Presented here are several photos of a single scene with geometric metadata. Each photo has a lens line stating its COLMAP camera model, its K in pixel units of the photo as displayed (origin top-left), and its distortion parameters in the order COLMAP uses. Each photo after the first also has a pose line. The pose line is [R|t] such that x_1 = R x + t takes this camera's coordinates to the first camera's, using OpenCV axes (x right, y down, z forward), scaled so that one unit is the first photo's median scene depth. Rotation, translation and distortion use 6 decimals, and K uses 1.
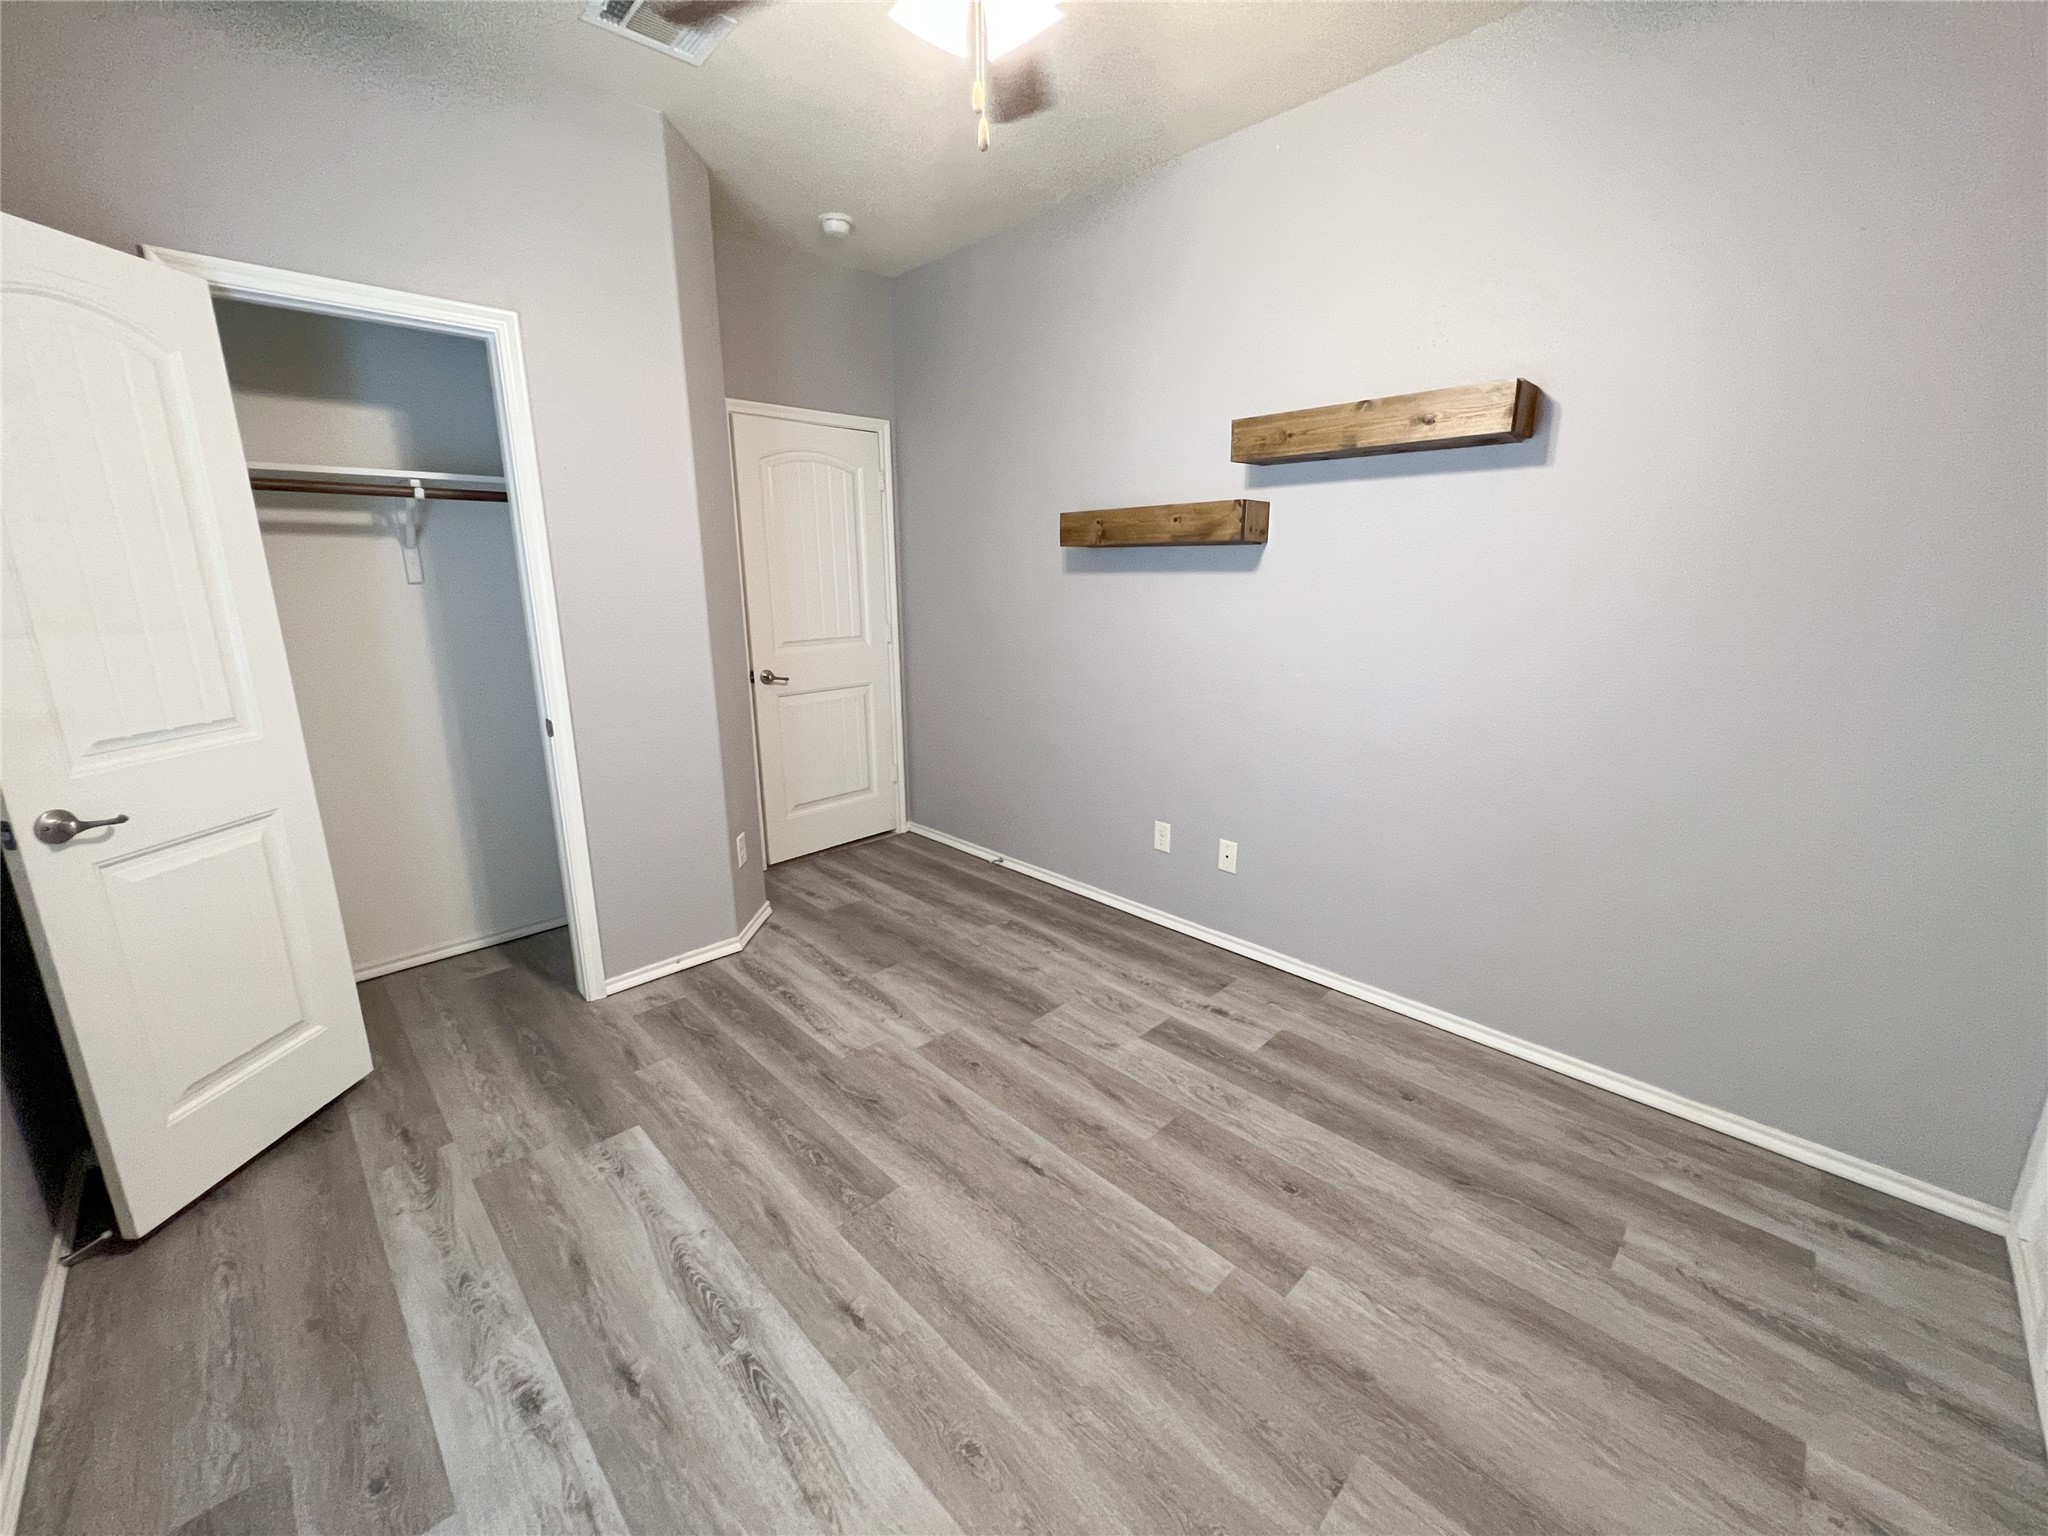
lens RADIAL K [[818.2, 0, 1017.3], [0, 818.2, 763.5], [0, 0, 1]] dist [0.000159, 0.000704]
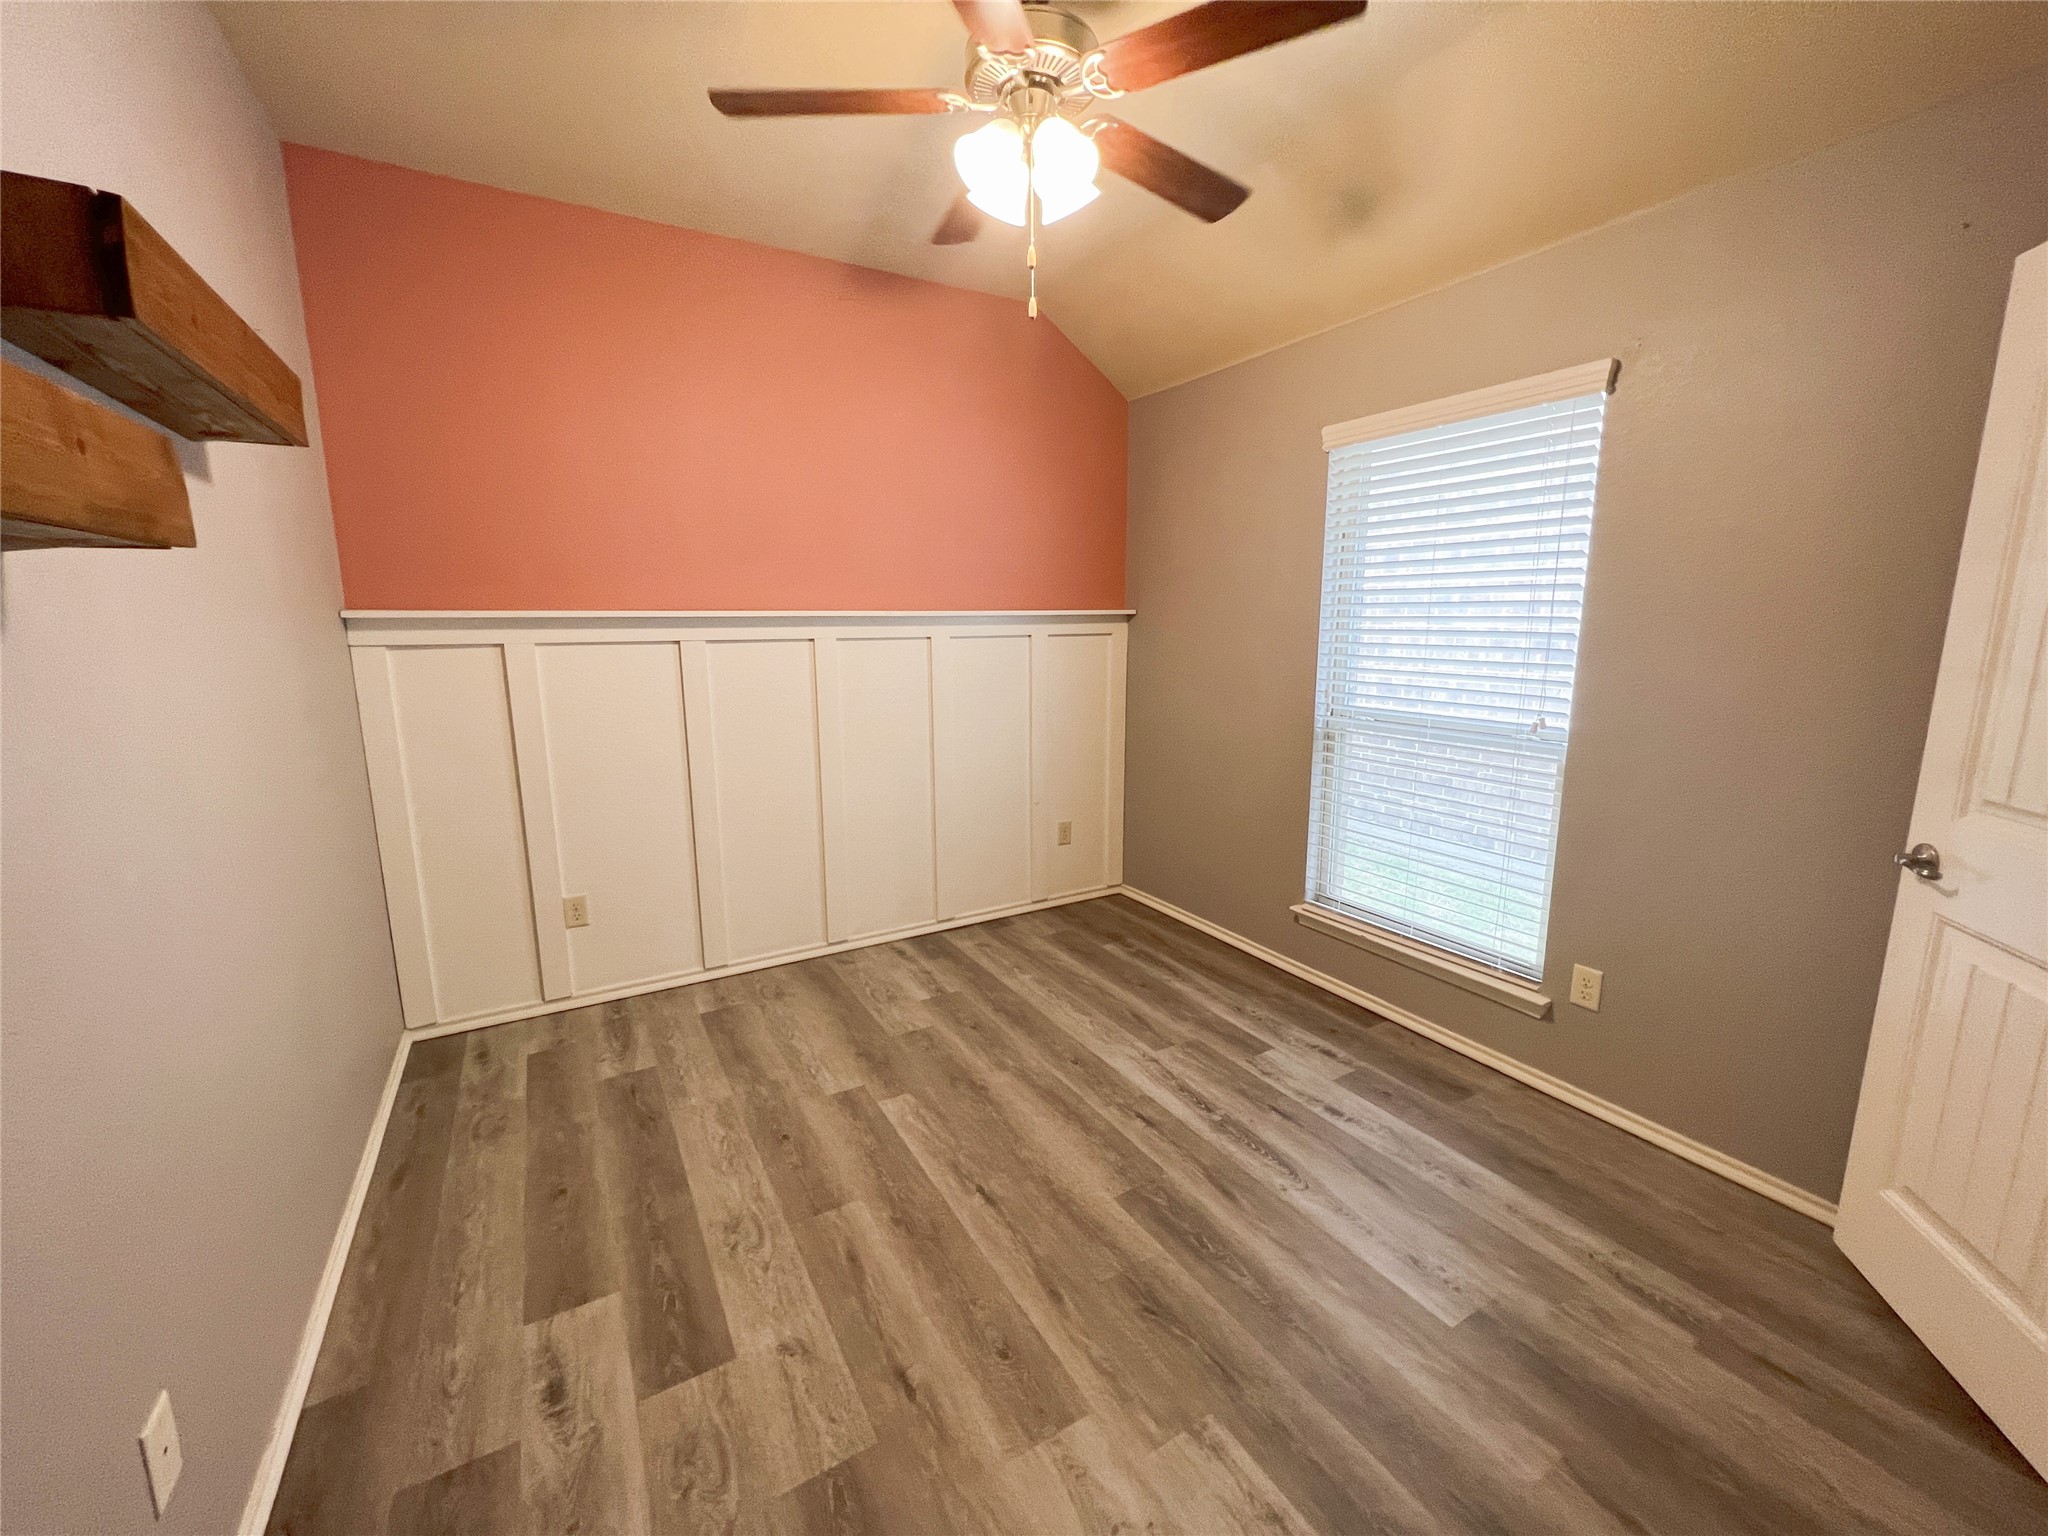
lens RADIAL K [[818.2, 0, 1017.3], [0, 818.2, 763.5], [0, 0, 1]] dist [0.000159, 0.000704]
pose [[-0.970075, -0.034521, 0.240338, -0.253707], [0.063835, 0.918759, 0.389623, -0.406910], [-0.234263, 0.393306, -0.889062, 1.717960]]
